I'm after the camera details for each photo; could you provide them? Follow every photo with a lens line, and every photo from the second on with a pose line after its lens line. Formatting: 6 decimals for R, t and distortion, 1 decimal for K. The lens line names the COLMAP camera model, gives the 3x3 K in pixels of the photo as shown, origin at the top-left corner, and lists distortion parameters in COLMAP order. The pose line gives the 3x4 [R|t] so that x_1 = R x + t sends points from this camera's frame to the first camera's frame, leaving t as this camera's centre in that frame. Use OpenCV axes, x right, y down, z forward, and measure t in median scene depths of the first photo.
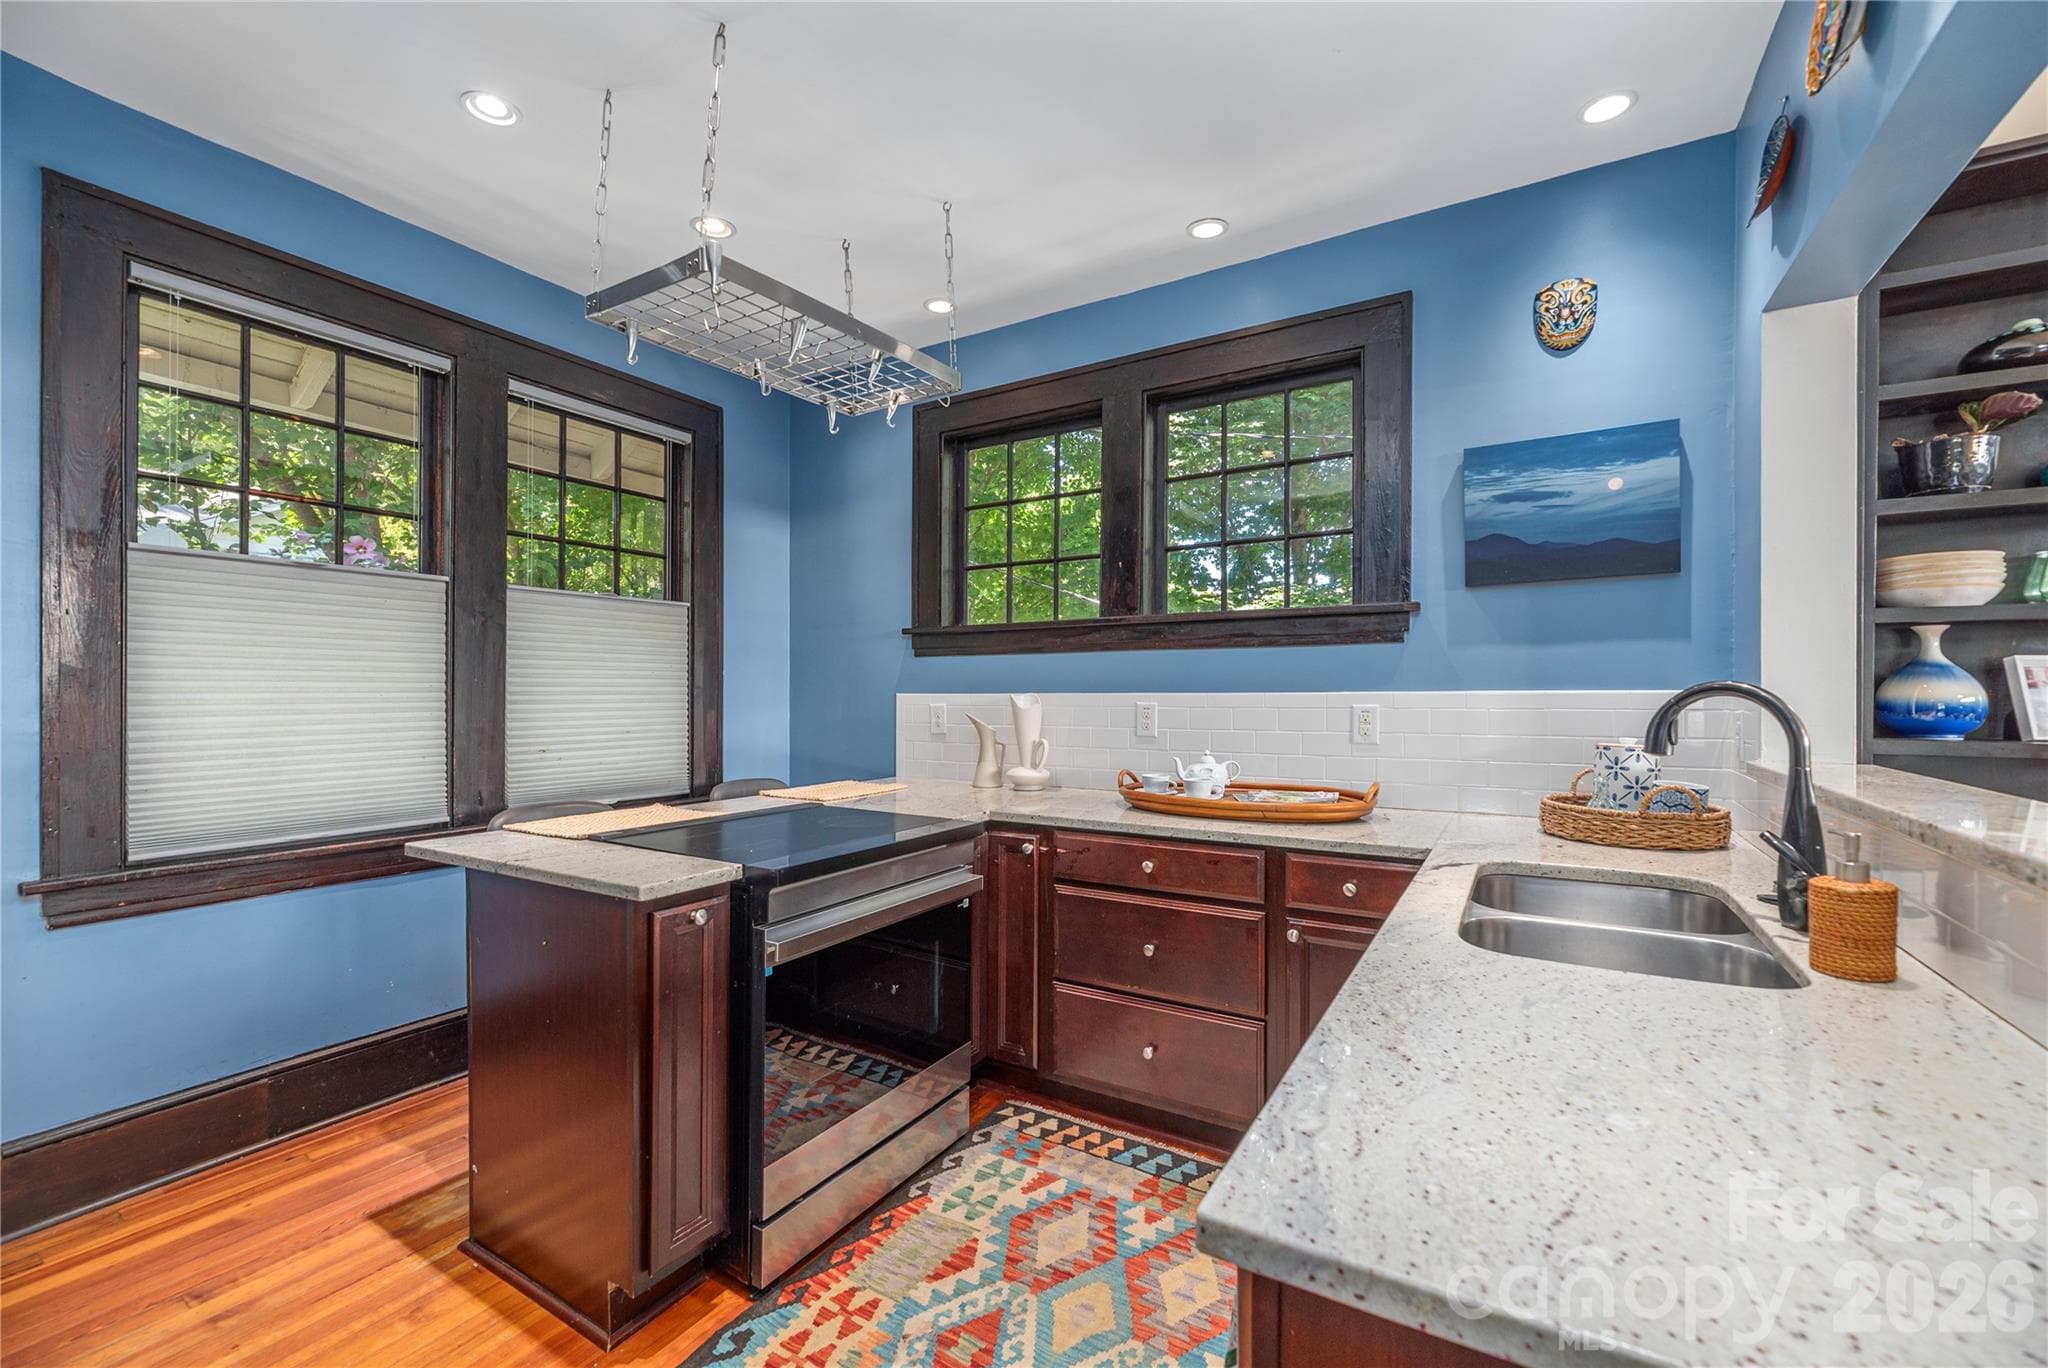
lens RADIAL K [[828.8, 0, 1026.0], [0, 828.8, 689.2], [0, 0, 1]] dist [-0.002126, -0.000256]
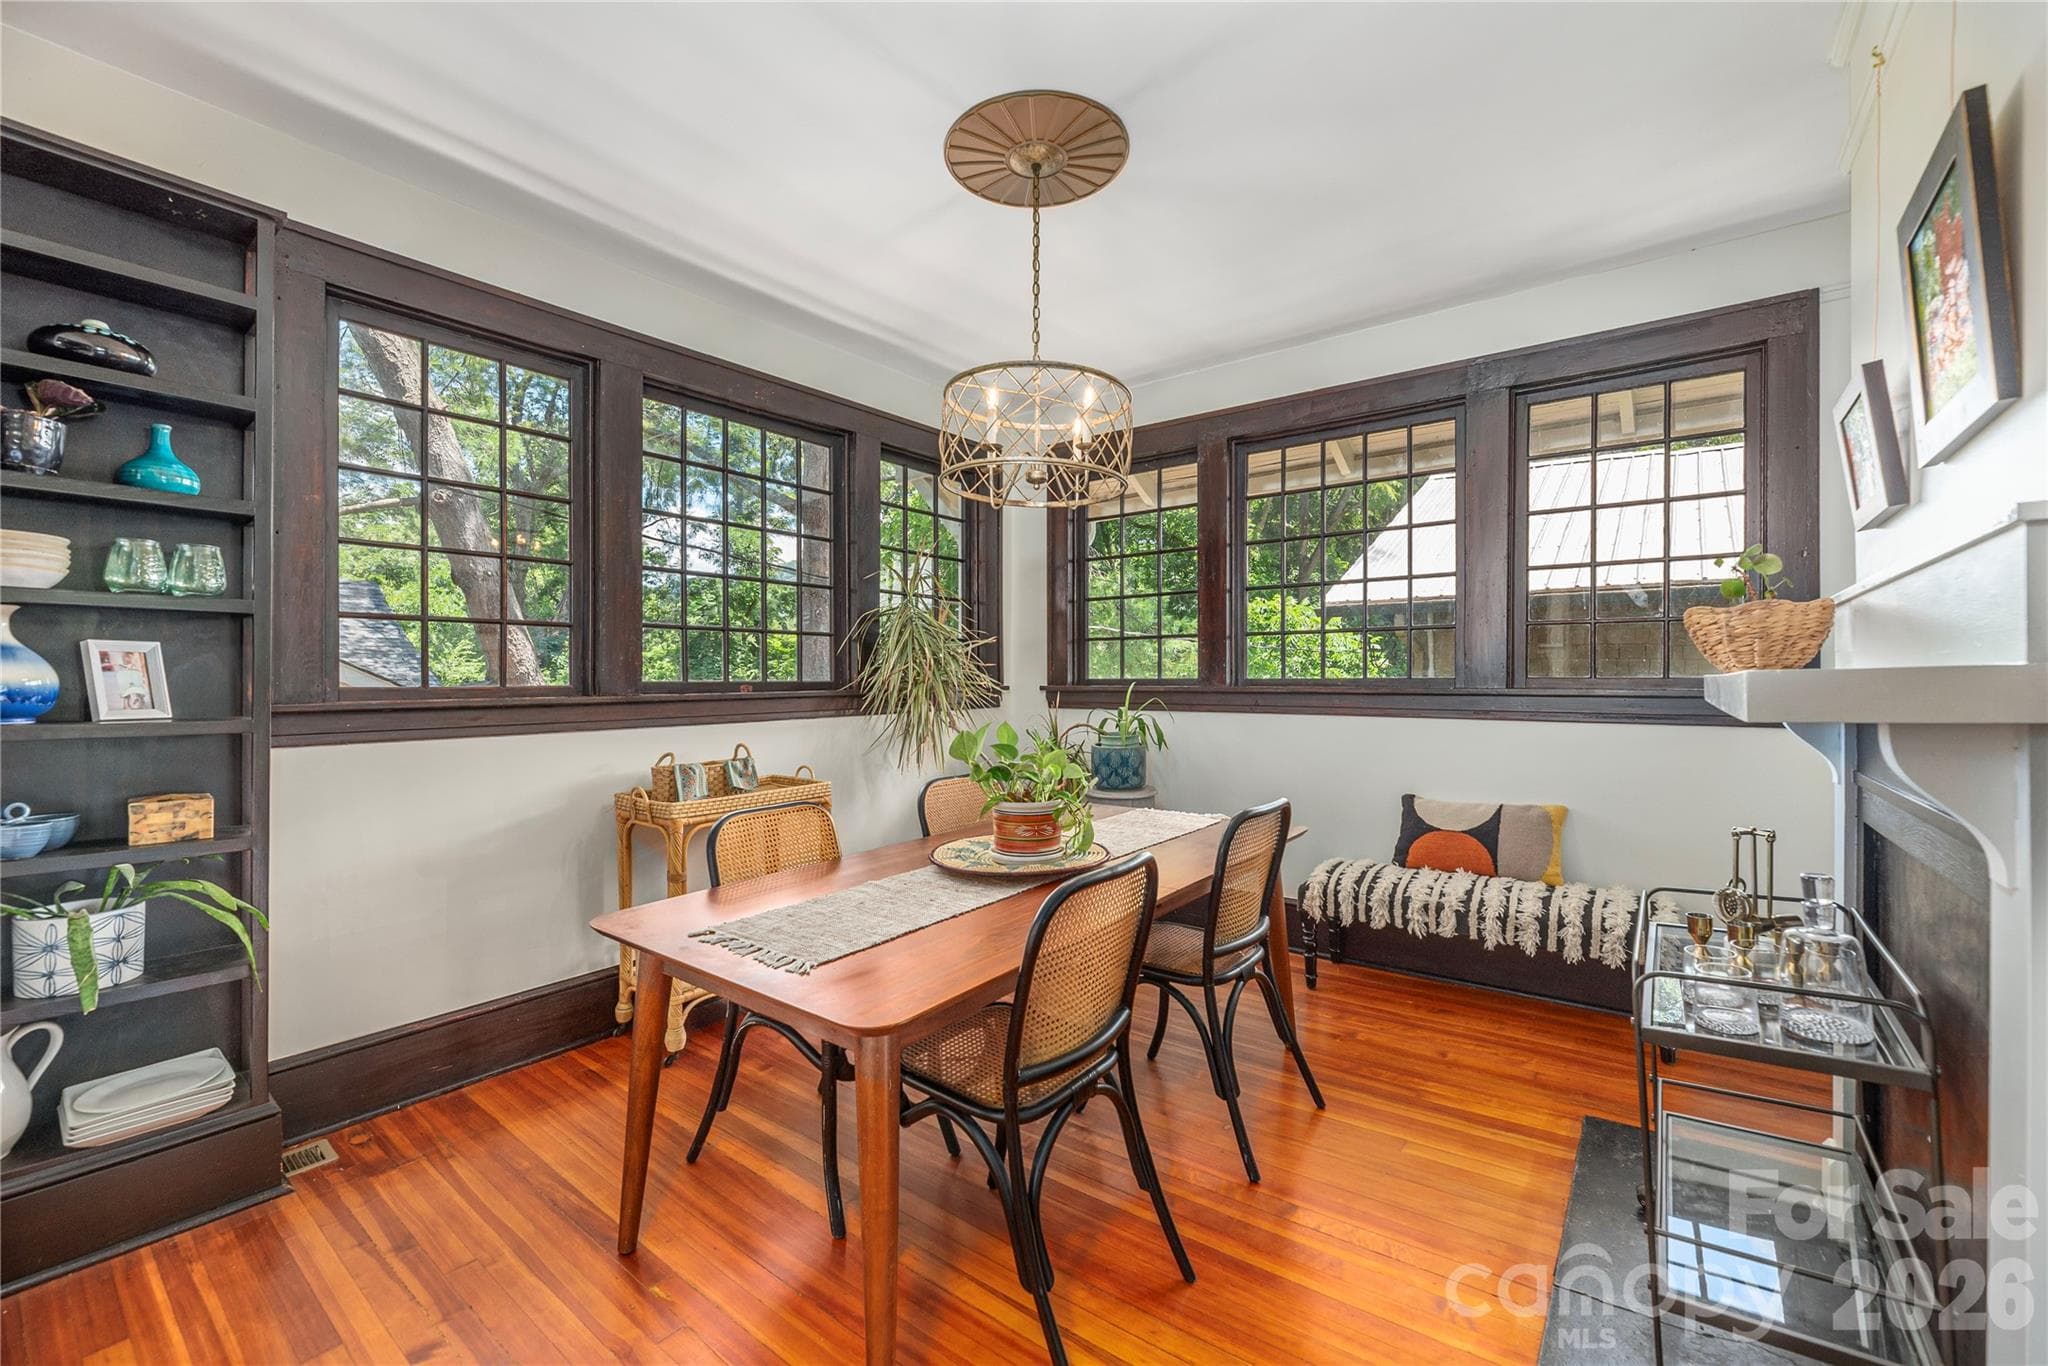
lens RADIAL K [[828.8, 0, 1021.3], [0, 828.8, 681.9], [0, 0, 1]] dist [-0.002126, -0.000256]
pose [[0.111579, -0.002758, 0.993752, 0.293539], [-0.006680, 0.999971, 0.003526, 0.000435], [-0.993733, -0.007031, 0.111557, -0.284558]]
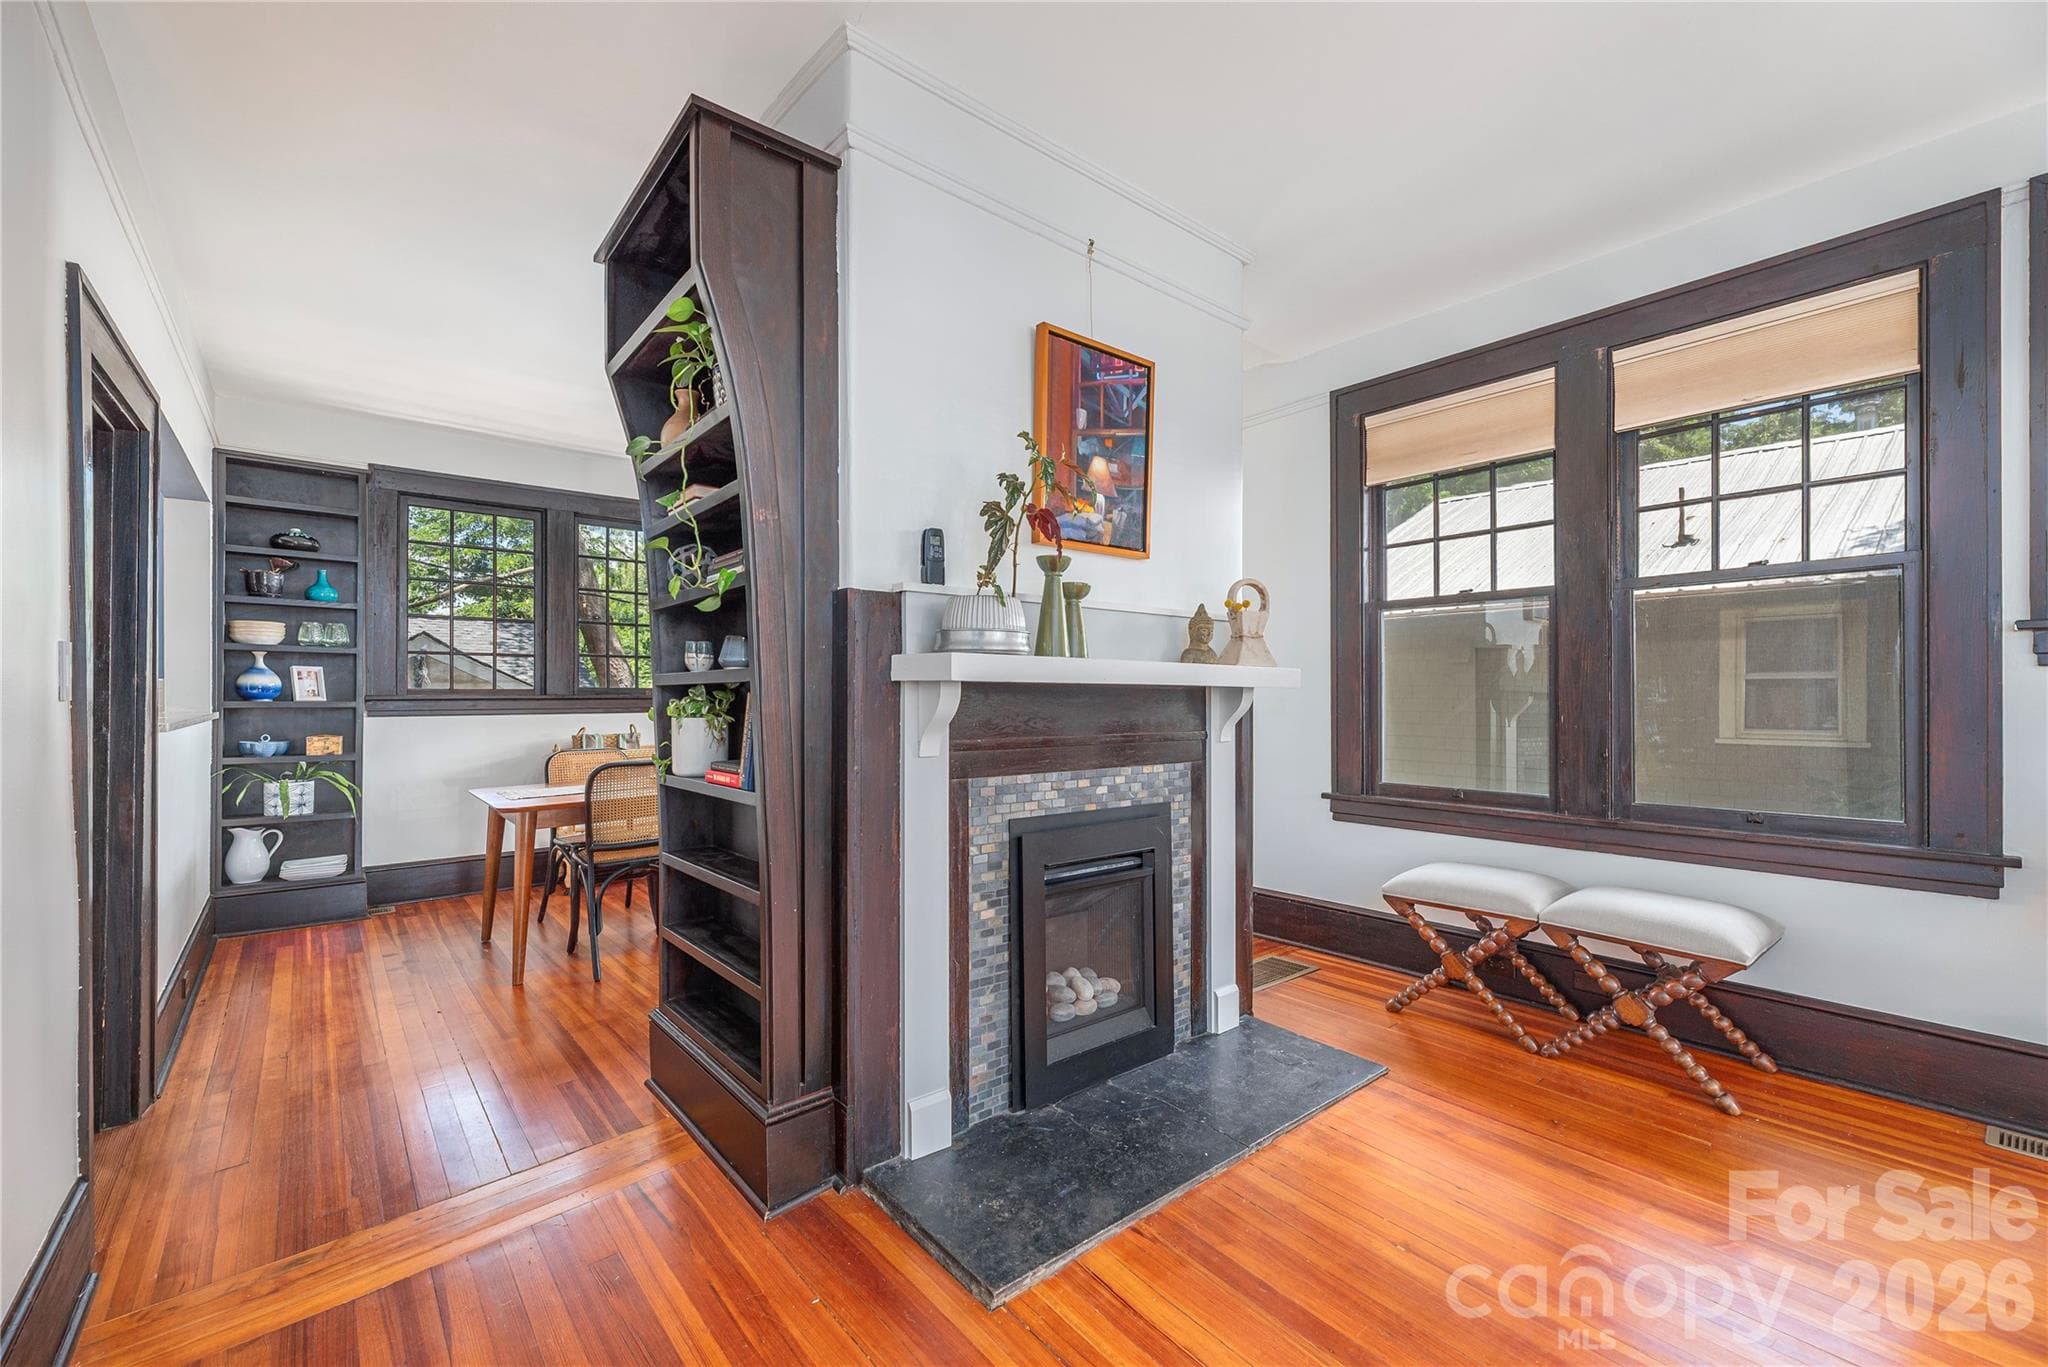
lens RADIAL K [[828.8, 0, 1018.9], [0, 828.8, 695.9], [0, 0, 1]] dist [-0.002126, -0.000256]
pose [[0.316458, 0.008231, 0.948571, -0.418640], [-0.001055, 0.999965, -0.008325, 0.064135], [-0.948606, 0.001633, 0.316455, -1.768019]]
